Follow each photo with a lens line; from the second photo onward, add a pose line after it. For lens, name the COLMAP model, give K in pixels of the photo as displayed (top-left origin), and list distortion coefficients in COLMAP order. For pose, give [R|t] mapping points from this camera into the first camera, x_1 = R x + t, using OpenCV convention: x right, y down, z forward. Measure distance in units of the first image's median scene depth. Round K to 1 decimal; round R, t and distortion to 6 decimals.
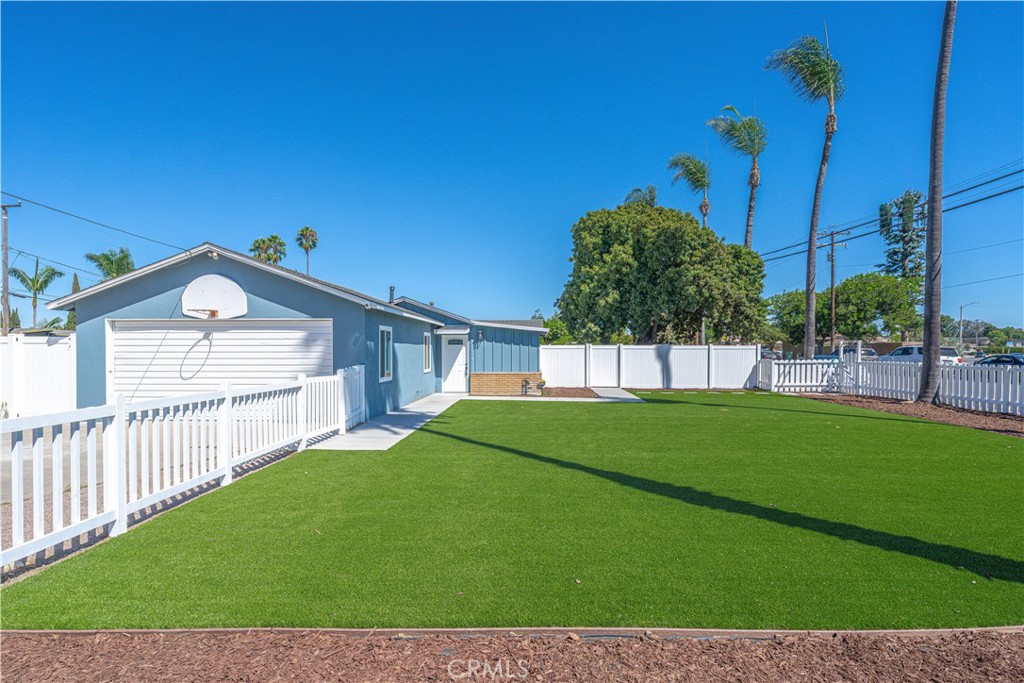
lens RADIAL K [[484.0, 0, 512.8], [0, 484.0, 352.6], [0, 0, 1]] dist [0.000296, -0.000078]
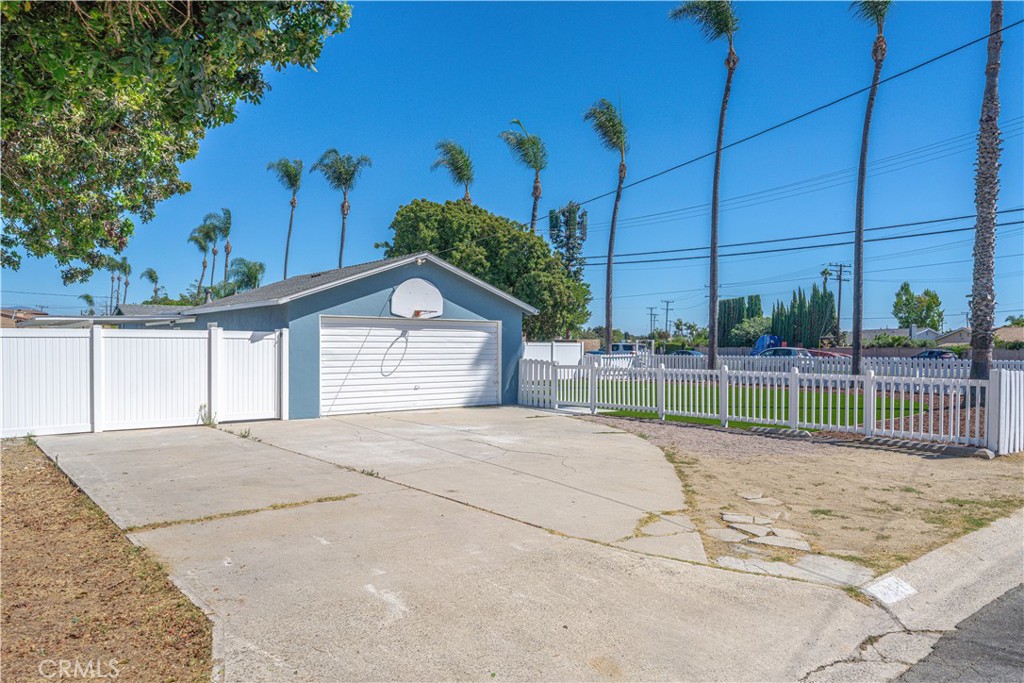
lens RADIAL K [[679.9, 0, 512.0], [0, 679.9, 341.5], [0, 0, 1]] dist [0.003224, 0.000274]
pose [[0.753232, 0.006621, 0.657722, -0.847647], [0.002191, 0.999919, -0.012575, 0.002175], [-0.657752, 0.010913, 0.753156, -0.183476]]
